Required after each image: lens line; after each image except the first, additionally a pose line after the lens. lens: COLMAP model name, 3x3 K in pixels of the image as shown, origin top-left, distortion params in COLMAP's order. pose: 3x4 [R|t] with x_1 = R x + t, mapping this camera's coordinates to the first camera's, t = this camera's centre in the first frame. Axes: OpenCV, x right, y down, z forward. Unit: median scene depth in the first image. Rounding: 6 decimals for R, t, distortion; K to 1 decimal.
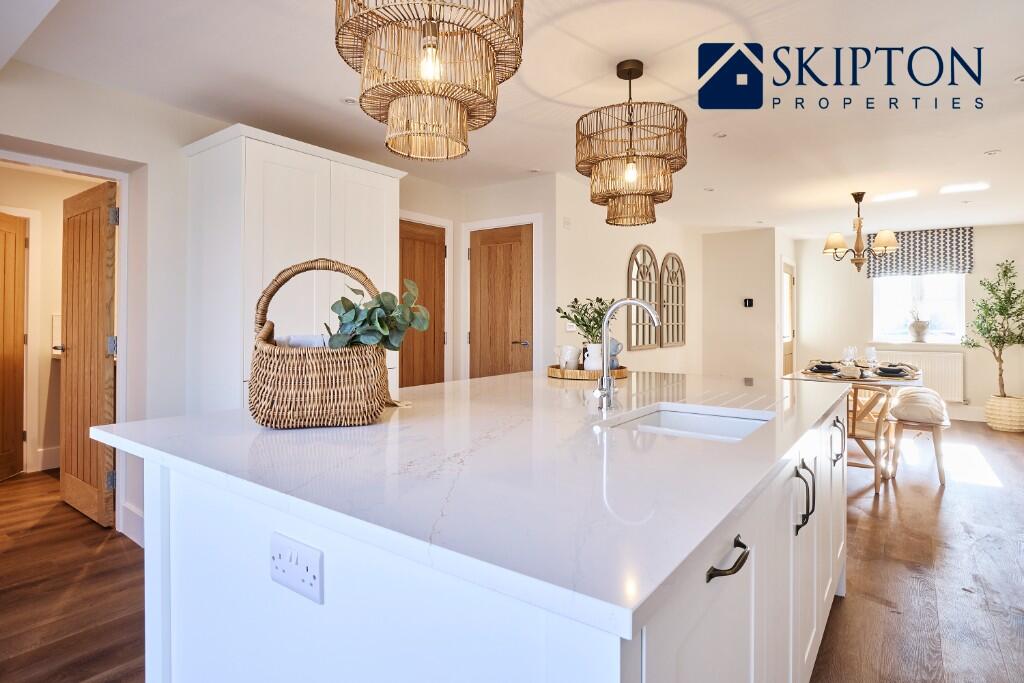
lens RADIAL K [[550.1, 0, 514.1], [0, 550.1, 313.0], [0, 0, 1]] dist [-0.023677, 0.000709]
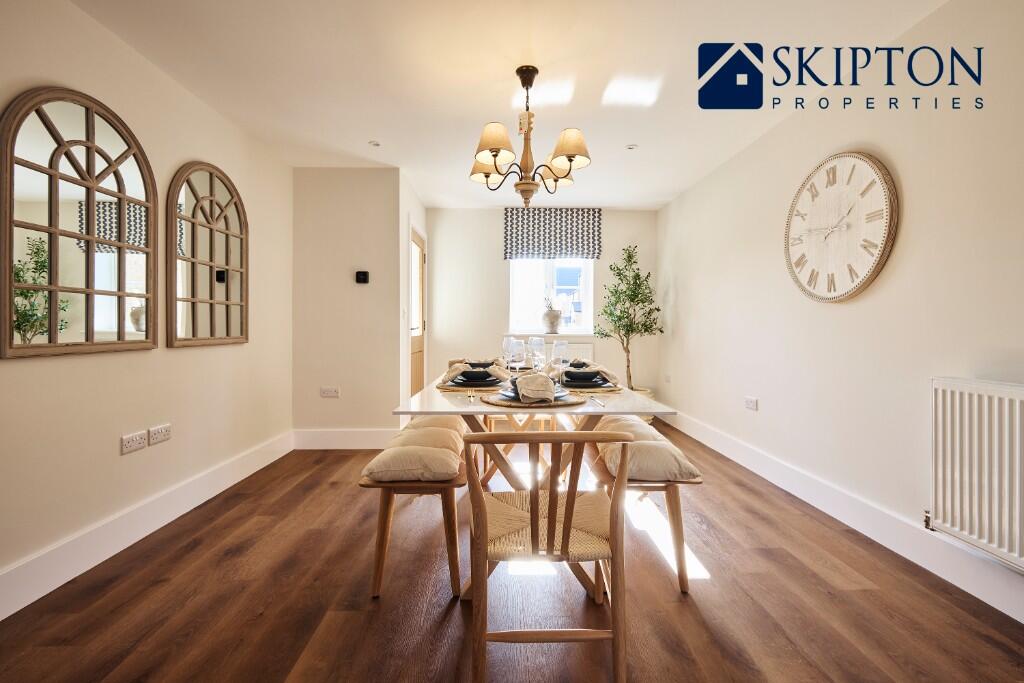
lens RADIAL K [[511.9, 0, 510.9], [0, 511.9, 323.2], [0, 0, 1]] dist [-0.001708, -0.000881]
pose [[0.803458, -0.002331, 0.595357, 0.284542], [-0.006274, 0.999904, 0.012381, 0.040657], [-0.595329, -0.013683, 0.803366, 0.550170]]
